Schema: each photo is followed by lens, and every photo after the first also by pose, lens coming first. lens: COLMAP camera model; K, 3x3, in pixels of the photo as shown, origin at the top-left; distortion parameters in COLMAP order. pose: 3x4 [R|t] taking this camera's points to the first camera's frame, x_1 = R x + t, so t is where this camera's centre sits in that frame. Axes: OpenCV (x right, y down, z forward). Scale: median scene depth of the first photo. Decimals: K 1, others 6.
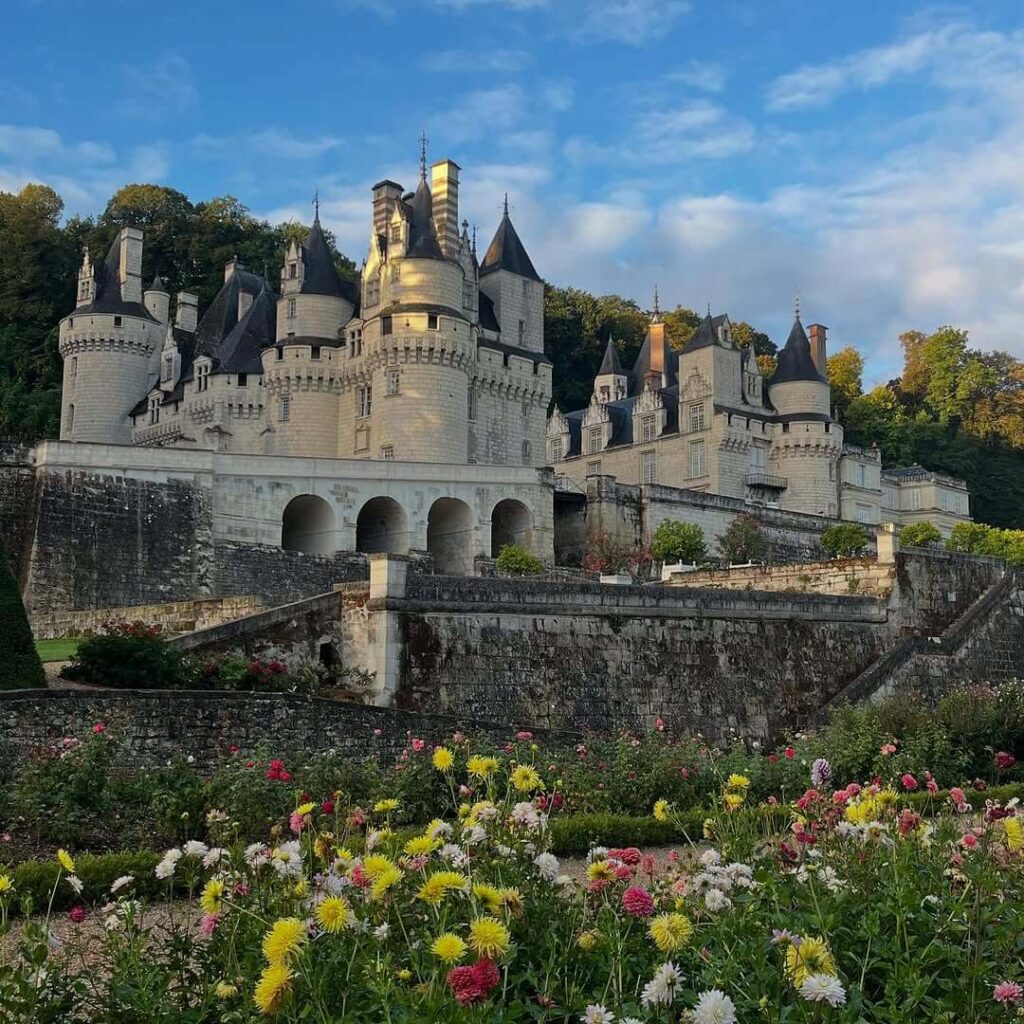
lens RADIAL K [[1255.2, 0, 511.1], [0, 1255.2, 521.2], [0, 0, 1]] dist [0.062559, 0.000000]
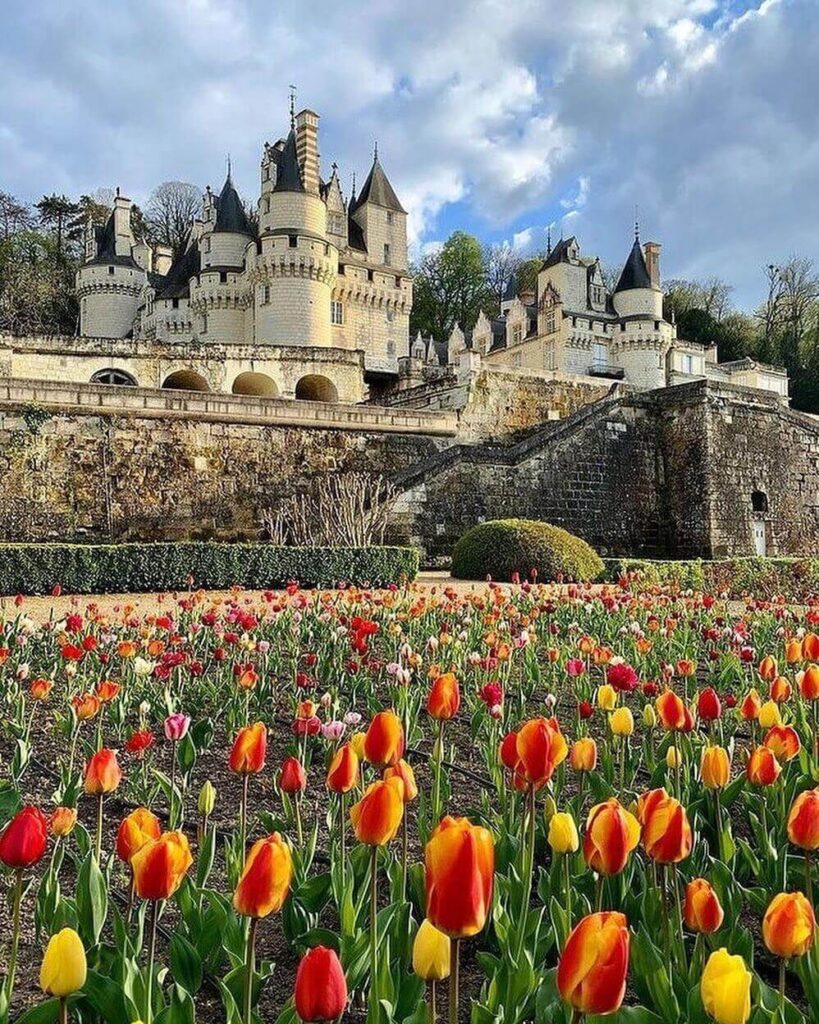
lens RADIAL K [[861.6, 0, 409.1], [0, 861.6, 533.1], [0, 0, 1]] dist [0.028609, -0.027344]
pose [[0.989570, -0.014414, -0.143331, 0.152846], [0.030357, 0.993503, 0.109679, 0.034348], [0.140819, -0.112886, 0.983579, 0.118515]]
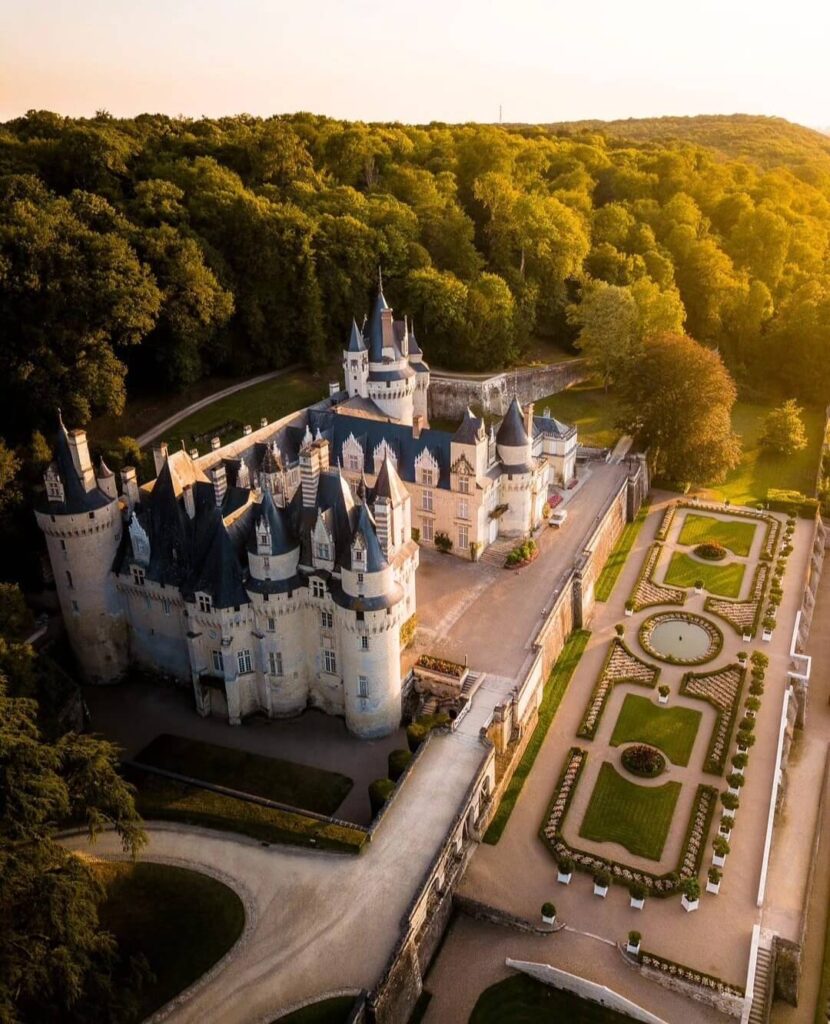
lens RADIAL K [[864.1, 0, 427.2], [0, 864.1, 503.4], [0, 0, 1]] dist [0.009628, -0.010687]
pose [[0.927387, -0.167090, 0.334714, -0.325122], [-0.034630, 0.852528, 0.521532, -0.763630], [-0.372496, -0.495254, 0.784838, 0.155044]]
